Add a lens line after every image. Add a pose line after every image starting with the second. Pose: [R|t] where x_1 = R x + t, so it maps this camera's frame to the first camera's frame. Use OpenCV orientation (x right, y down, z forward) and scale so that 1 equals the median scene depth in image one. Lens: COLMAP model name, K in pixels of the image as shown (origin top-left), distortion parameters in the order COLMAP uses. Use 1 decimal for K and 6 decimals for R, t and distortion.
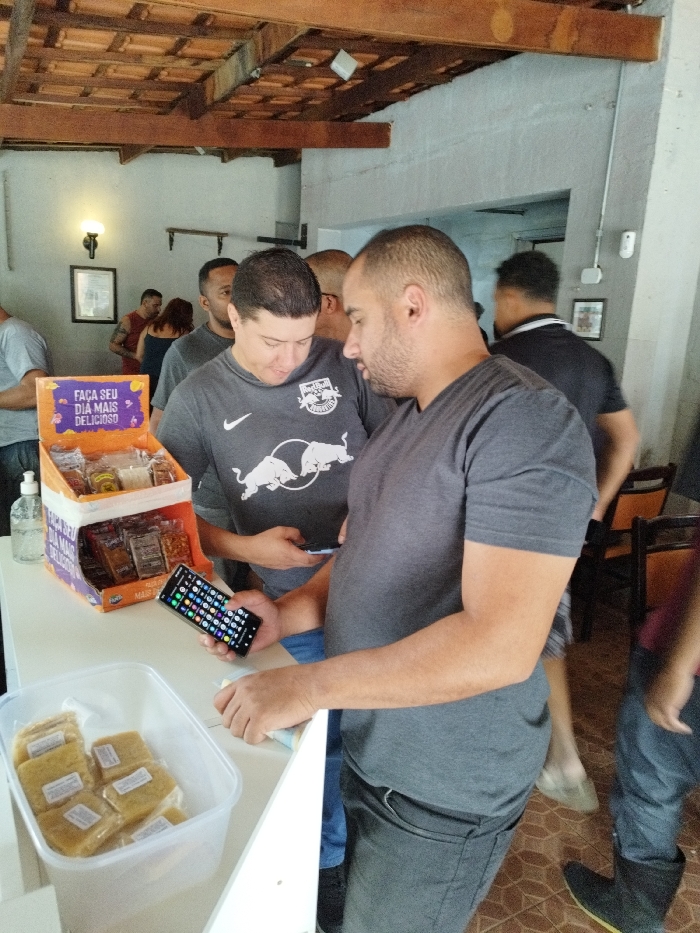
lens RADIAL K [[671.0, 0, 346.9], [0, 671.0, 467.1], [0, 0, 1]] dist [0.021376, -0.021709]
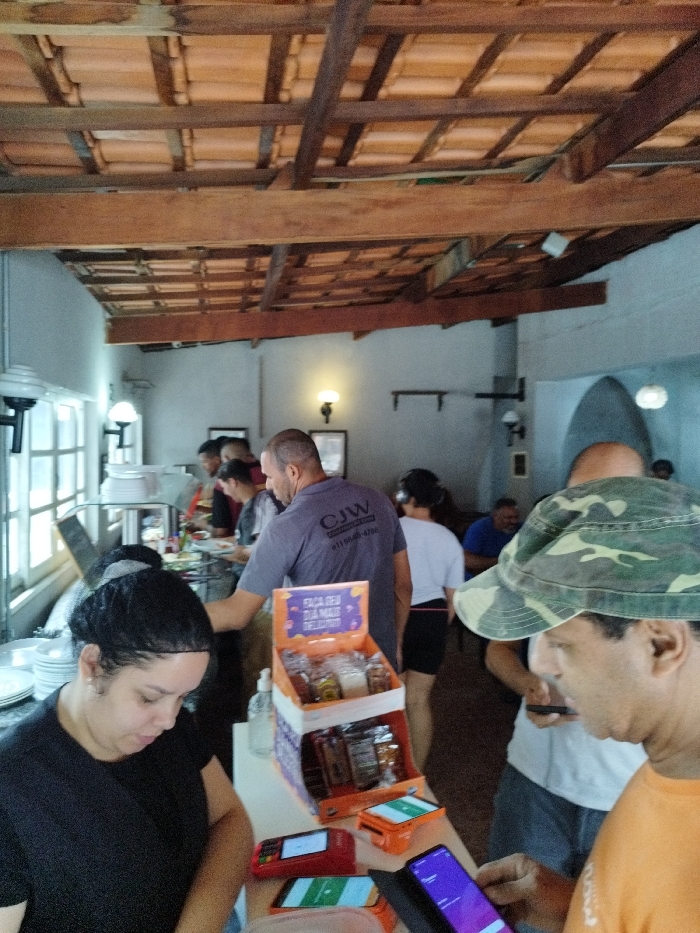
lens RADIAL K [[671.0, 0, 346.9], [0, 671.0, 467.1], [0, 0, 1]] dist [0.021376, -0.021709]
pose [[0.947547, -0.037784, -0.317375, 0.027726], [-0.027521, 0.979654, -0.198797, -0.105185], [0.318429, 0.197104, 0.927229, -0.062520]]
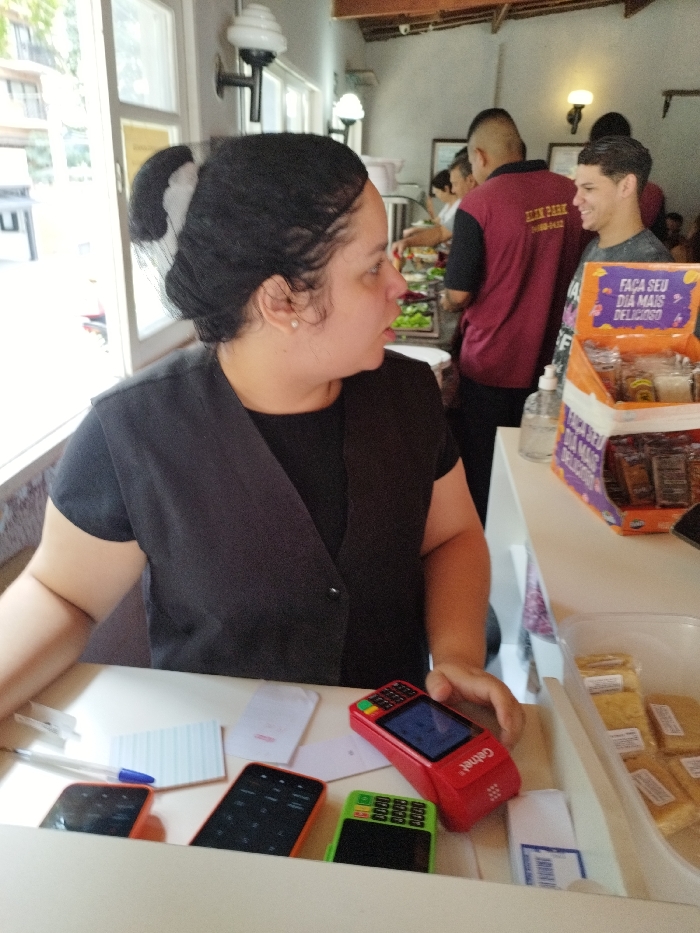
lens RADIAL K [[674.0, 0, 349.4], [0, 674.0, 476.9], [0, 0, 1]] dist [0.000051, -0.004280]
pose [[0.814815, 0.210674, -0.540086, -0.161161], [-0.116617, 0.972152, 0.203276, -0.000440], [0.567870, -0.102650, 0.816692, 0.055842]]
